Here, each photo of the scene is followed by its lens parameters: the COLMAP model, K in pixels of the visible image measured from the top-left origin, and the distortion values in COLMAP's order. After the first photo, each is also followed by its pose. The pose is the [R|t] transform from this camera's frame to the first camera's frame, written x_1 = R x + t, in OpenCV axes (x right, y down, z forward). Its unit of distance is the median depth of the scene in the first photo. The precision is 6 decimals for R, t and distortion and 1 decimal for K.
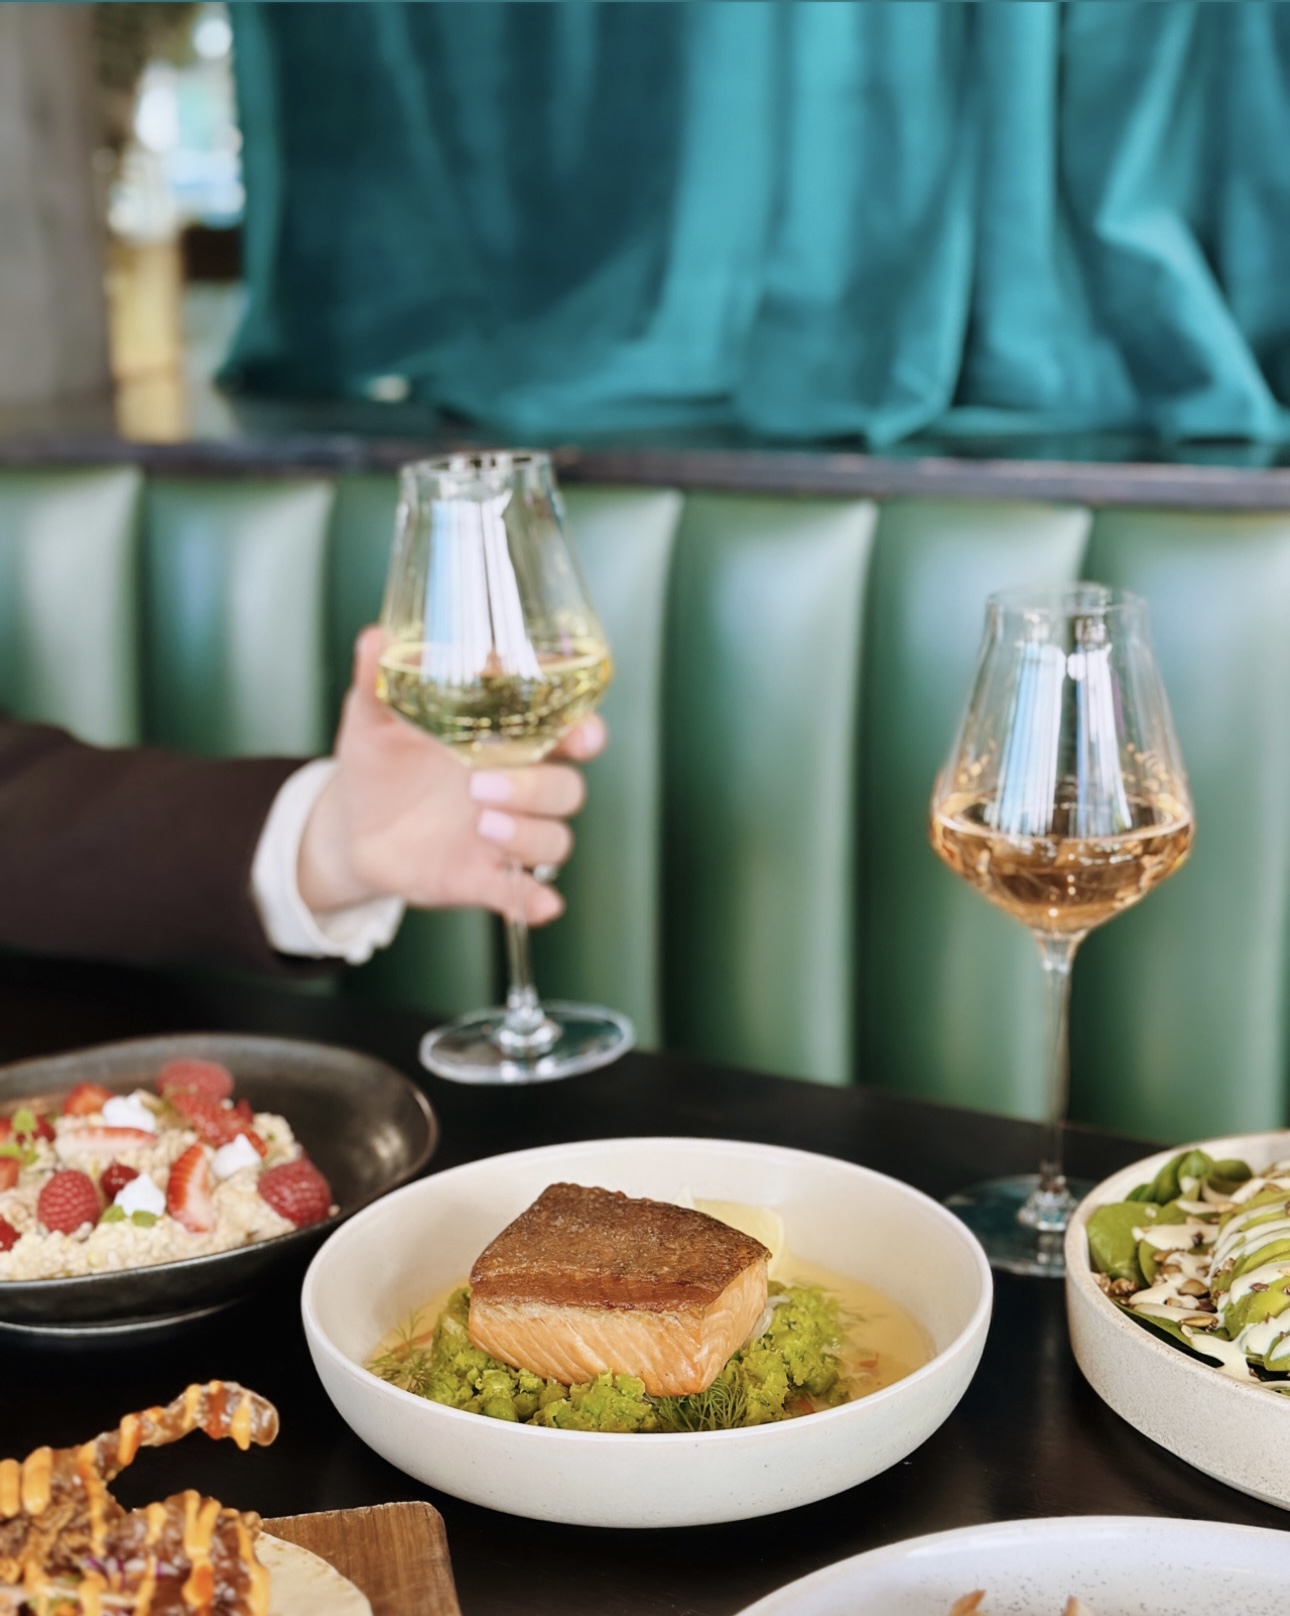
lens RADIAL K [[2461.0, 0, 634.3], [0, 2461.0, 815.3], [0, 0, 1]] dist [0.130532, 0.000000]
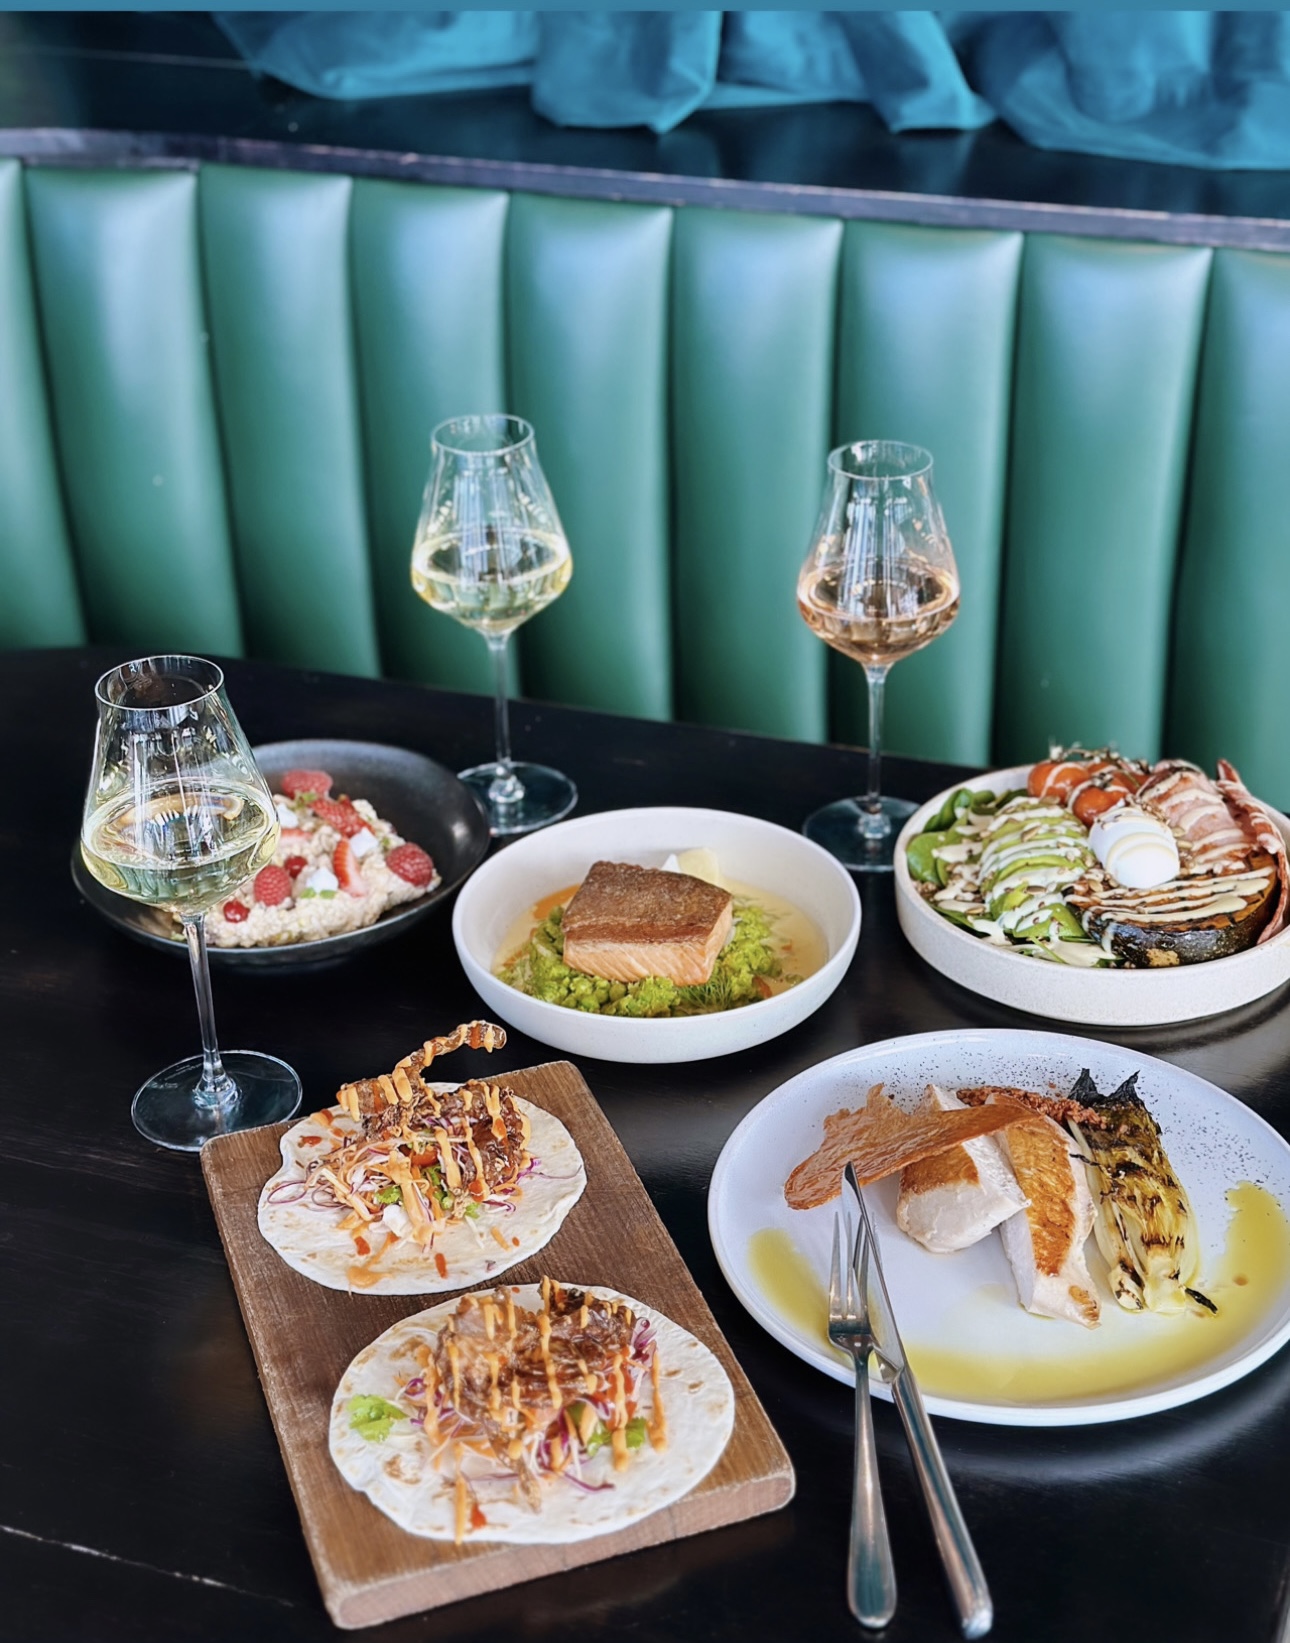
lens RADIAL K [[2539.9, 0, 650.8], [0, 2539.9, 817.8], [0, 0, 1]] dist [0.174288, 0.000000]
pose [[0.987705, -0.091107, 0.127036, -0.214132], [0.056354, 0.965490, 0.254270, -0.318093], [-0.145817, -0.243985, 0.958754, -0.648954]]
